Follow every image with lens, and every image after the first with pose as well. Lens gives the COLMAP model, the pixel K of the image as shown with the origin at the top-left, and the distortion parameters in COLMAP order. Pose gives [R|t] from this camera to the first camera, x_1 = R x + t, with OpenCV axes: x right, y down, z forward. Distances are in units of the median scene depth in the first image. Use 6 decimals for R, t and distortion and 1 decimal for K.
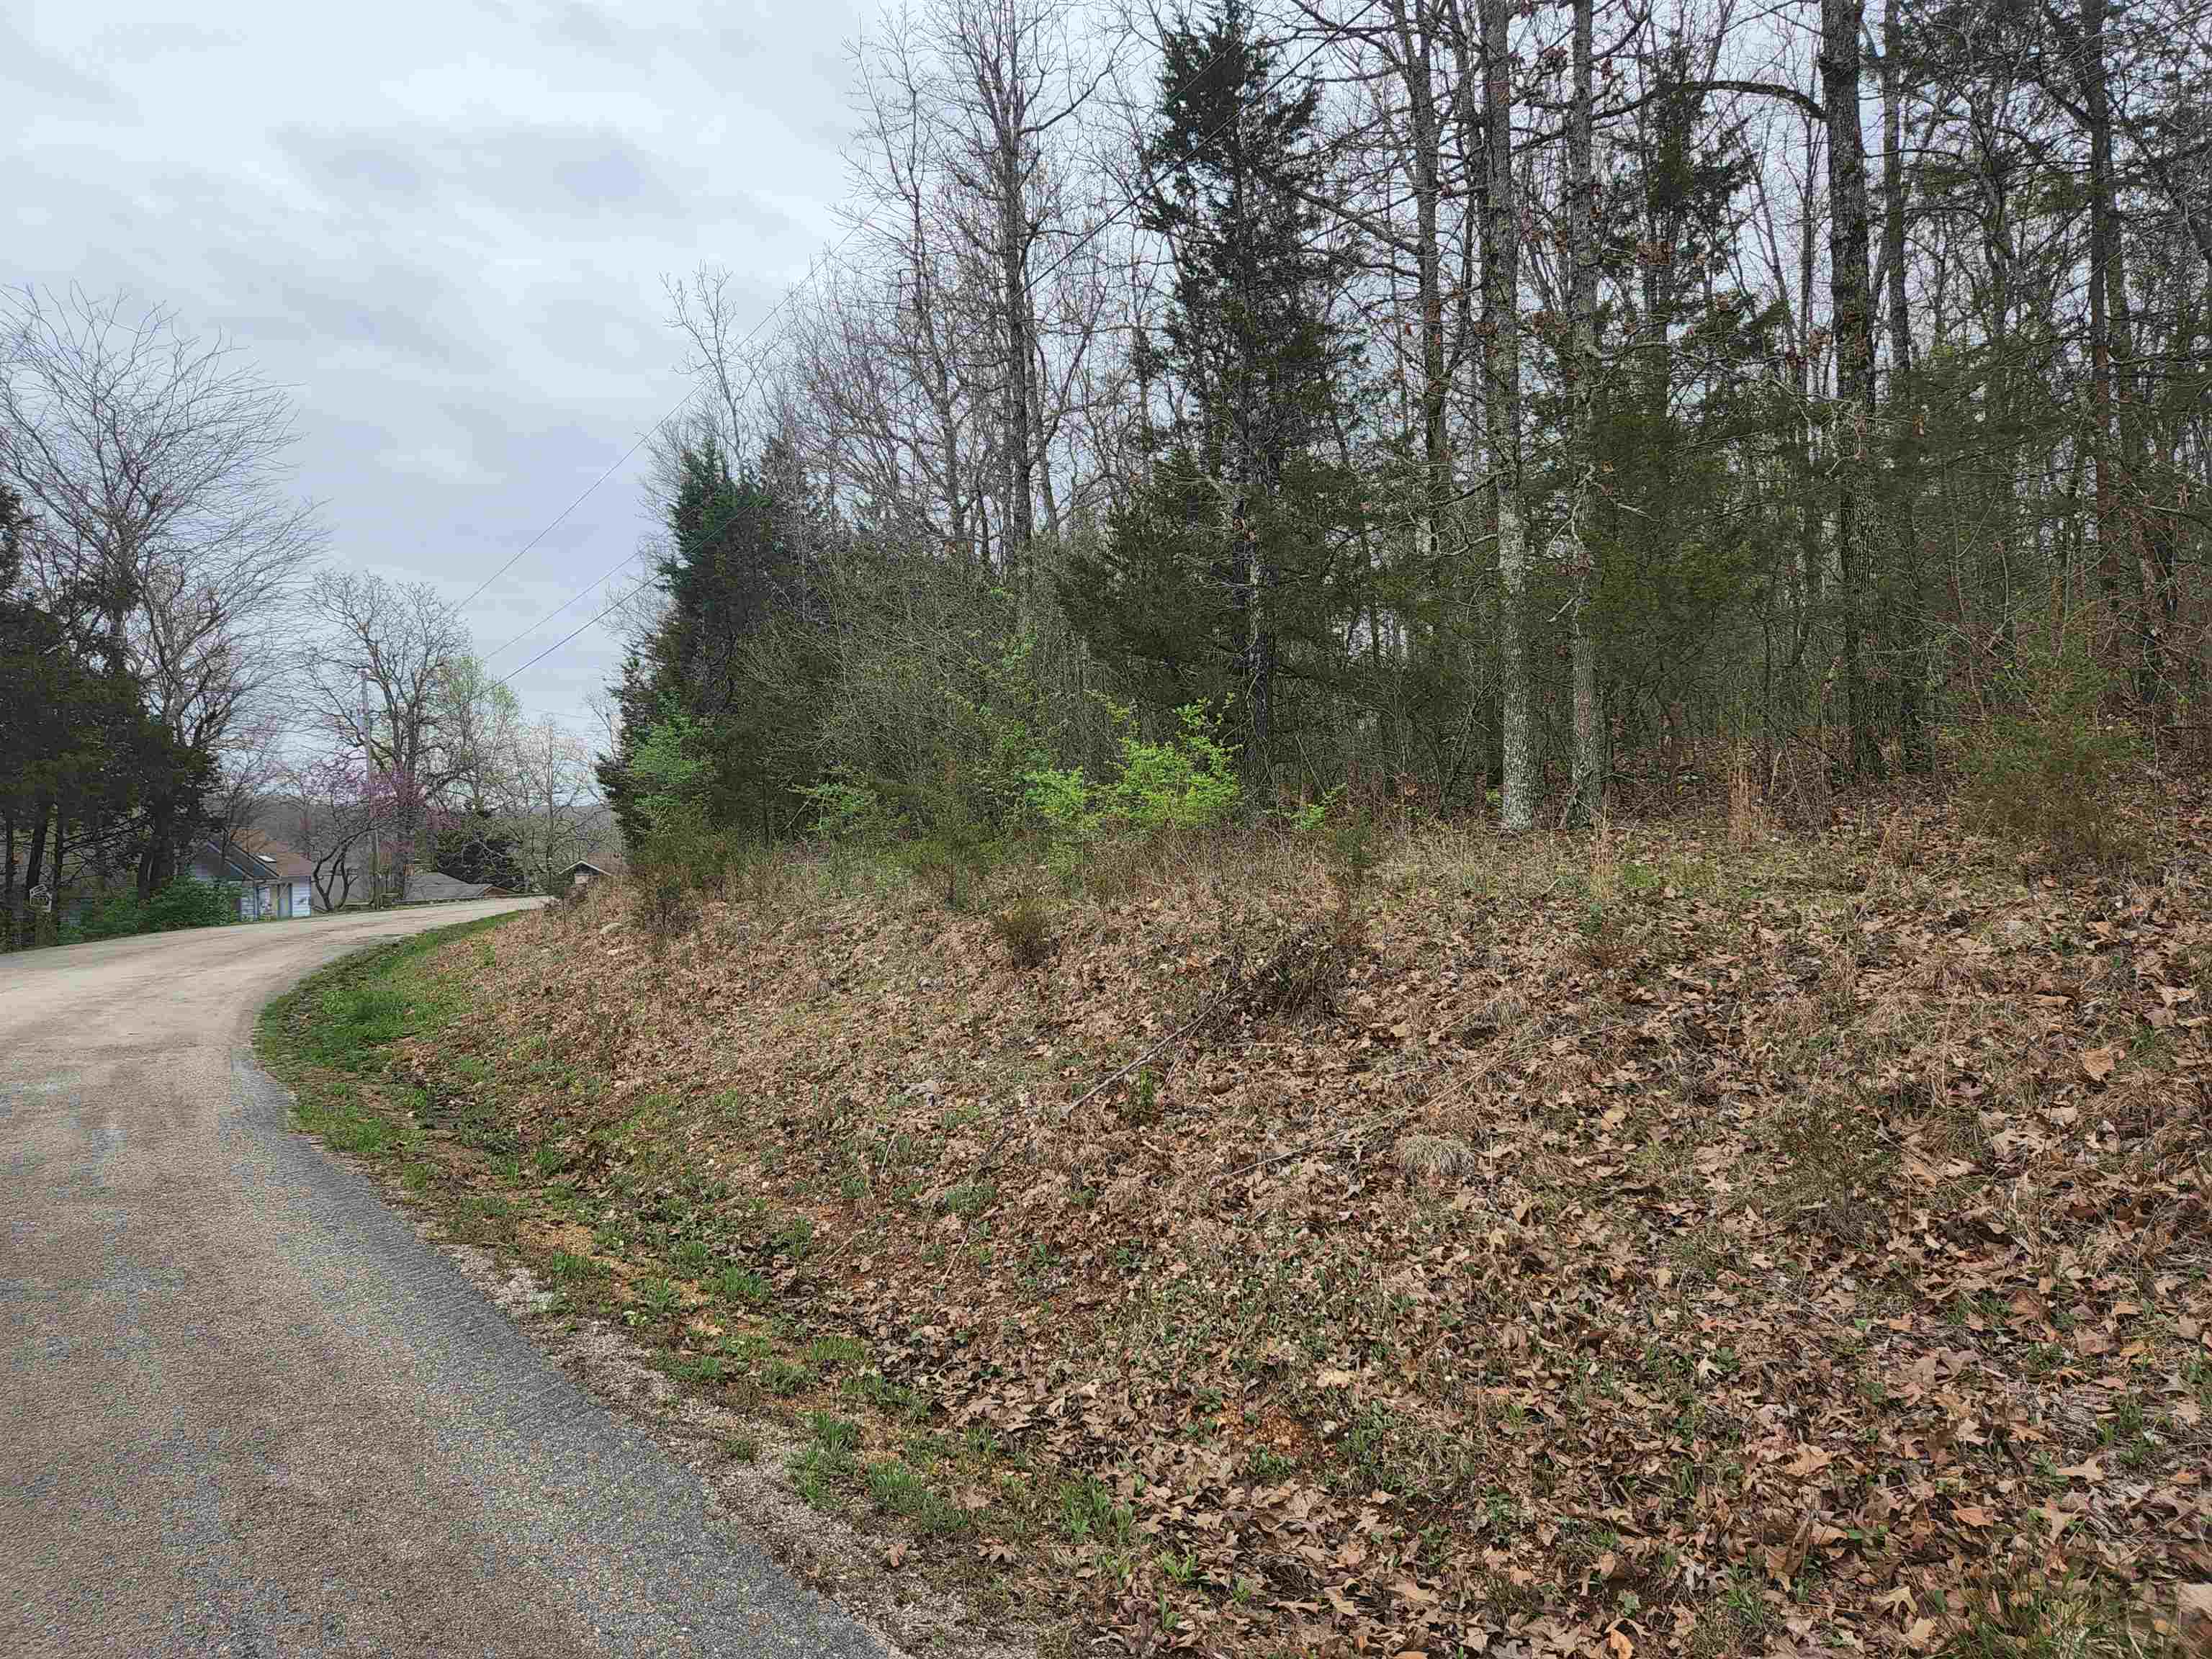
lens RADIAL K [[1493.3, 0, 1063.0], [0, 1493.3, 840.2], [0, 0, 1]] dist [0.099350, -0.103745]
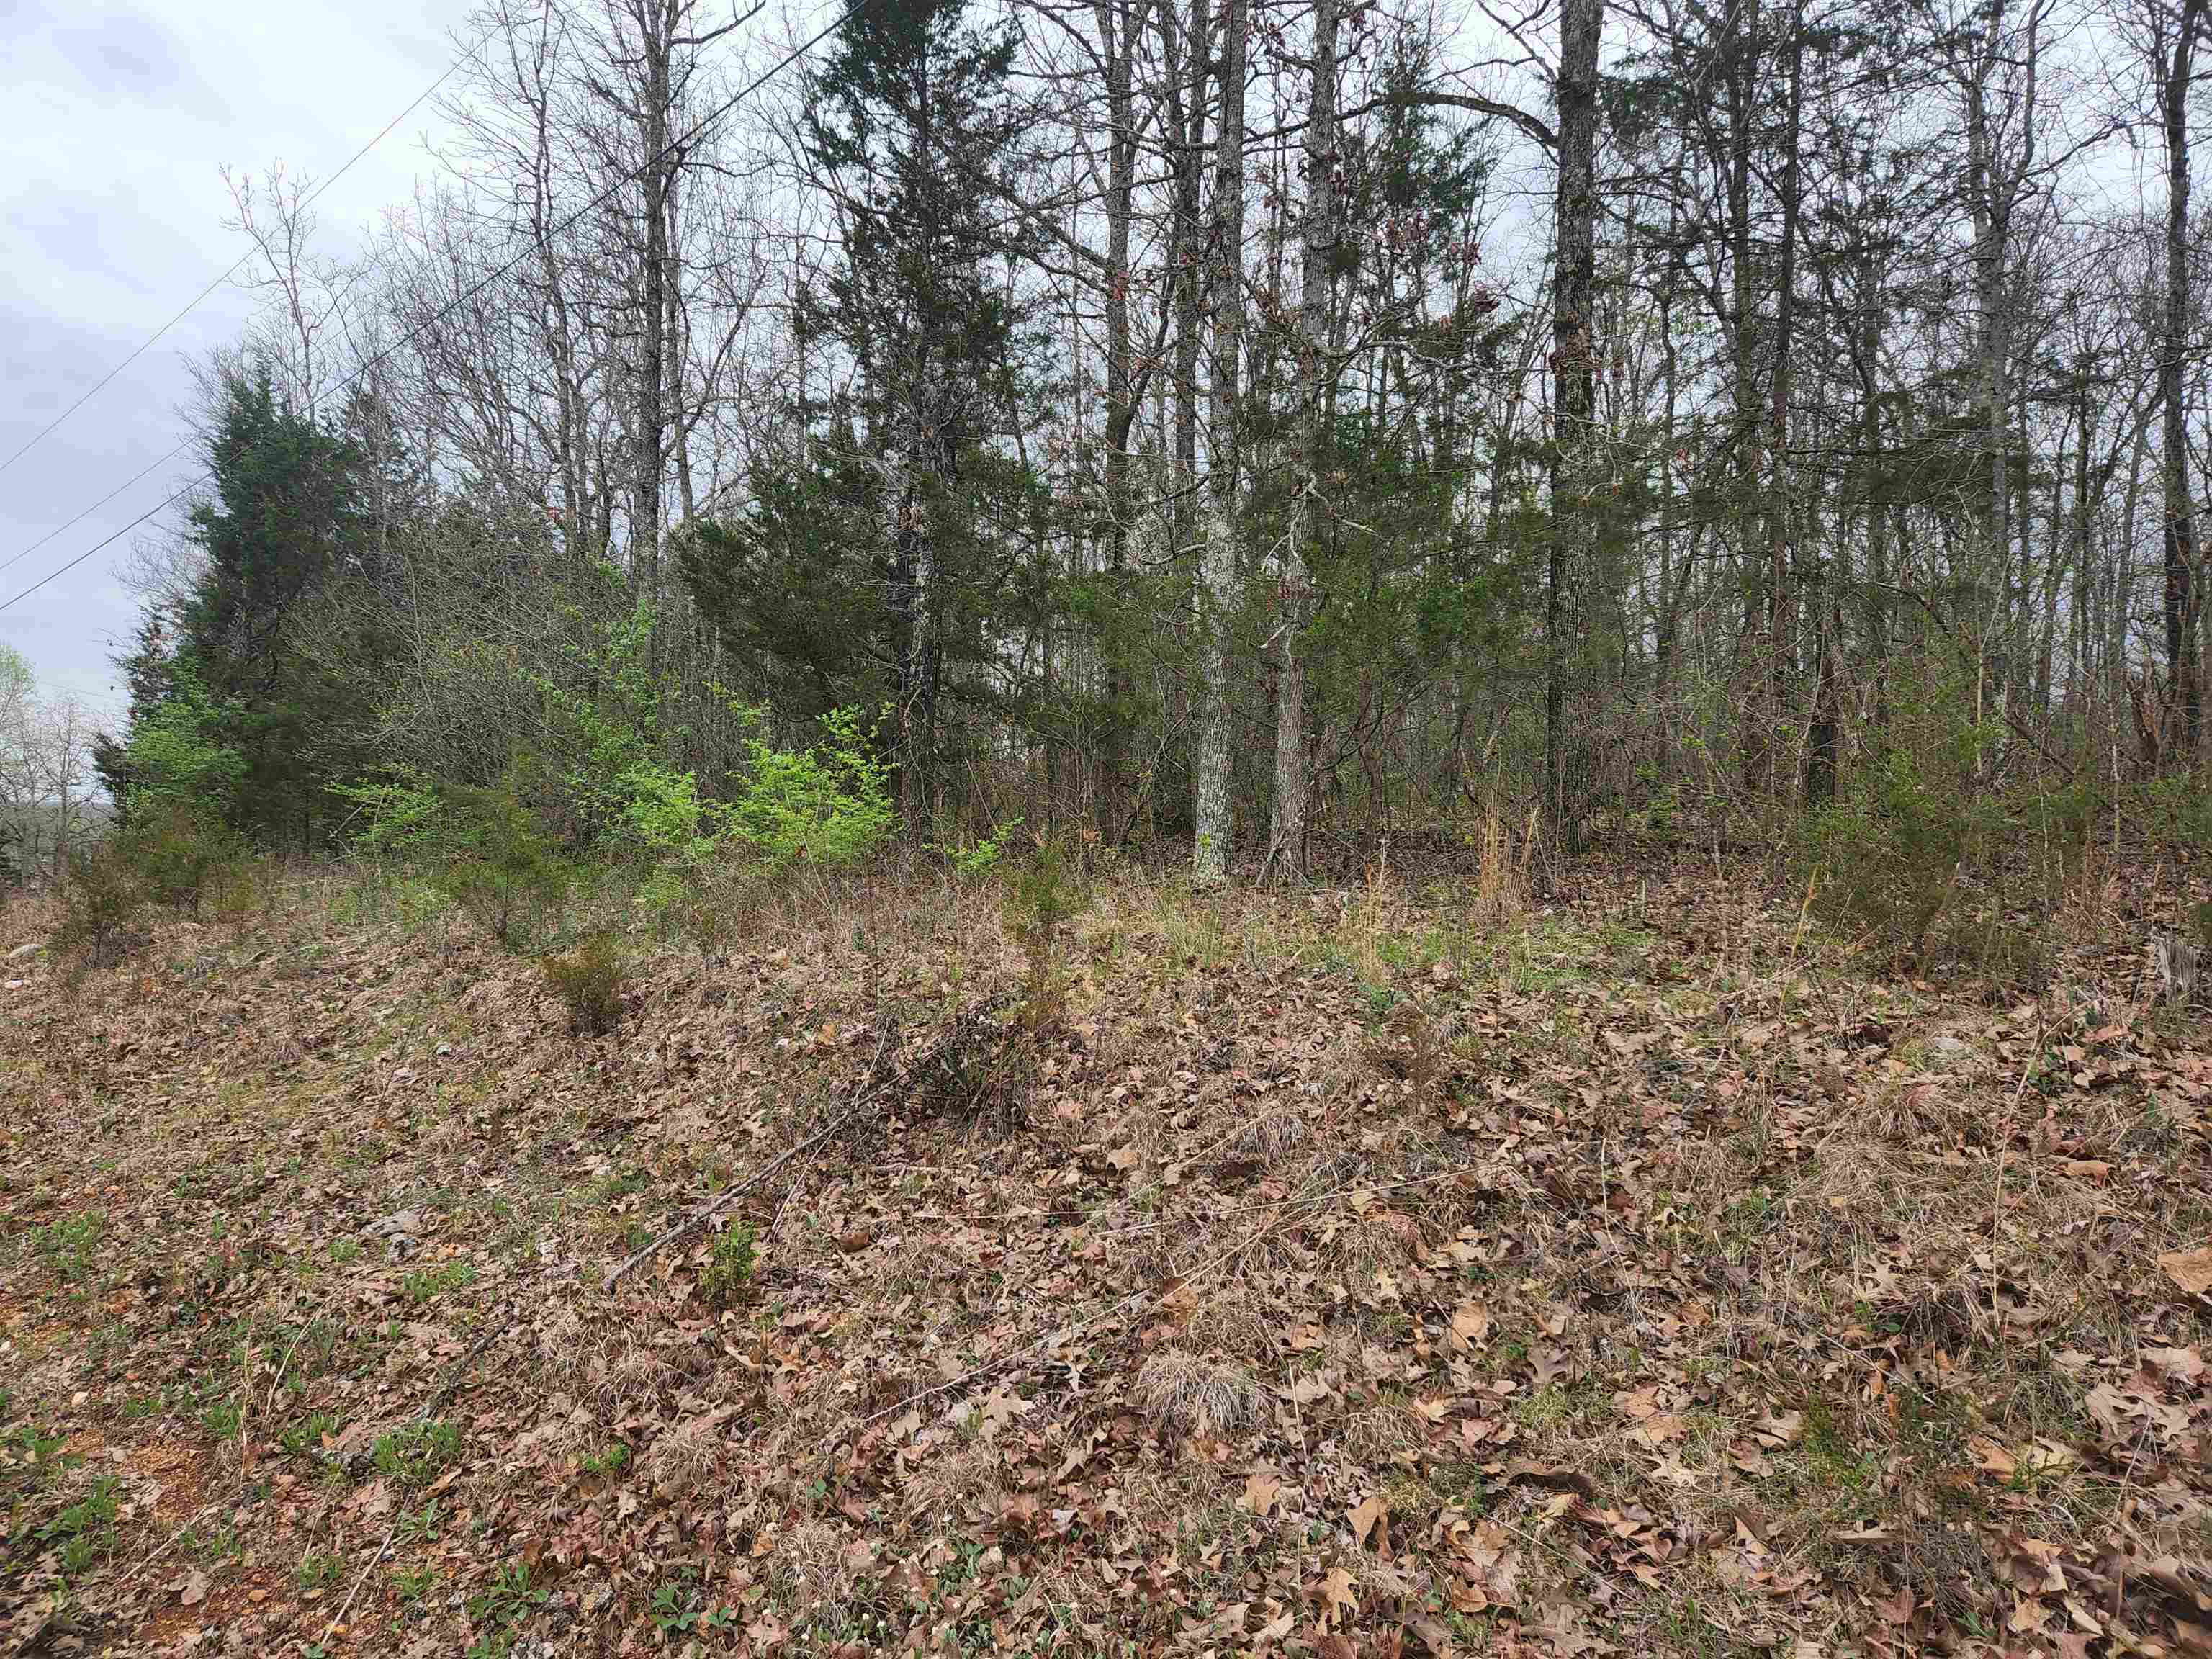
lens RADIAL K [[1493.3, 0, 1063.0], [0, 1493.3, 840.2], [0, 0, 1]] dist [0.099350, -0.103745]
pose [[0.968827, 0.064960, 0.239071, 0.022313], [-0.057290, 0.997599, -0.038901, 0.008467], [-0.241024, 0.023992, 0.970223, 0.313387]]
